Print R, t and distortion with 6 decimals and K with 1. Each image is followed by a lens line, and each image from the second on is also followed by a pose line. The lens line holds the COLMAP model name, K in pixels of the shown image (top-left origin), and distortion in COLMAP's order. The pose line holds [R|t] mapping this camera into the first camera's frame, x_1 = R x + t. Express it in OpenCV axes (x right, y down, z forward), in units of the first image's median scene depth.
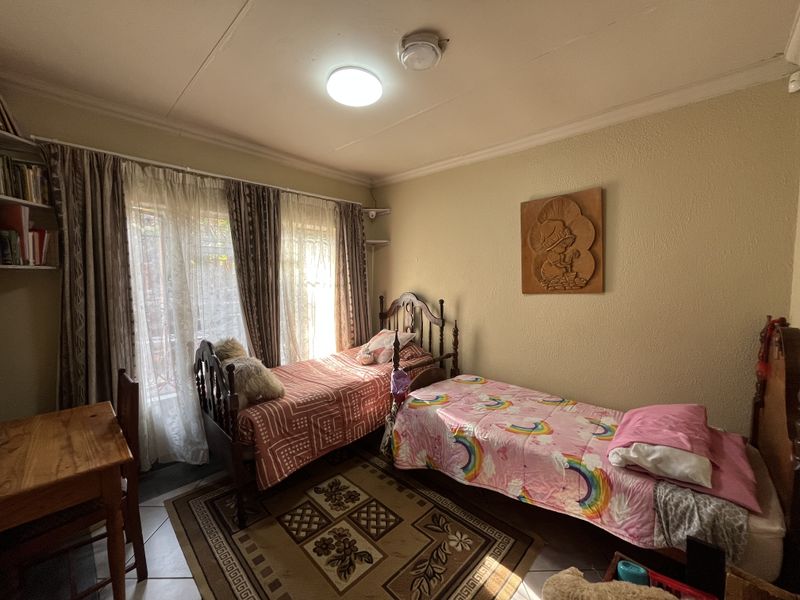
lens RADIAL K [[321.4, 0, 398.8], [0, 321.4, 299.4], [0, 0, 1]] dist [0.000137, 0.000006]
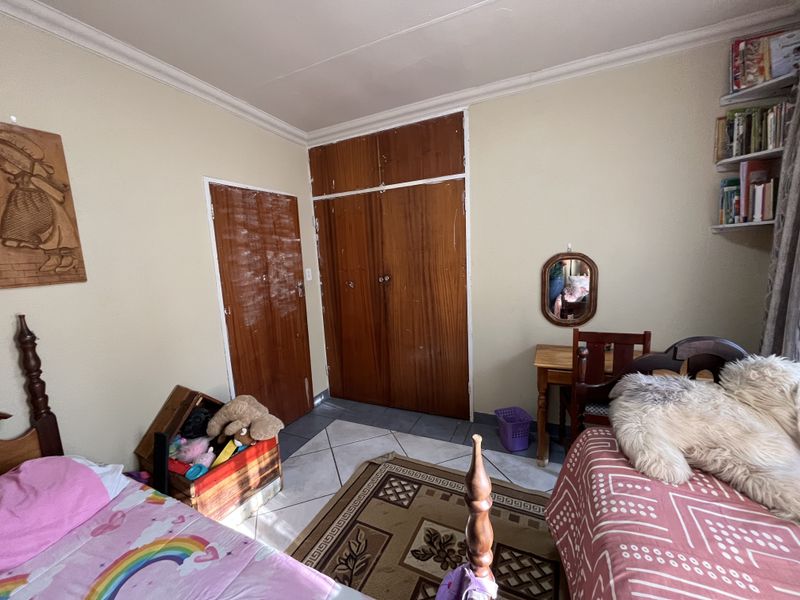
lens RADIAL K [[321.4, 0, 402.3], [0, 321.4, 296.6], [0, 0, 1]] dist [0.000137, 0.000006]
pose [[-0.945558, 0.082790, -0.314748, 0.183560], [0.025903, 0.983180, 0.180794, -0.102132], [0.324421, 0.162798, -0.931798, 1.777272]]
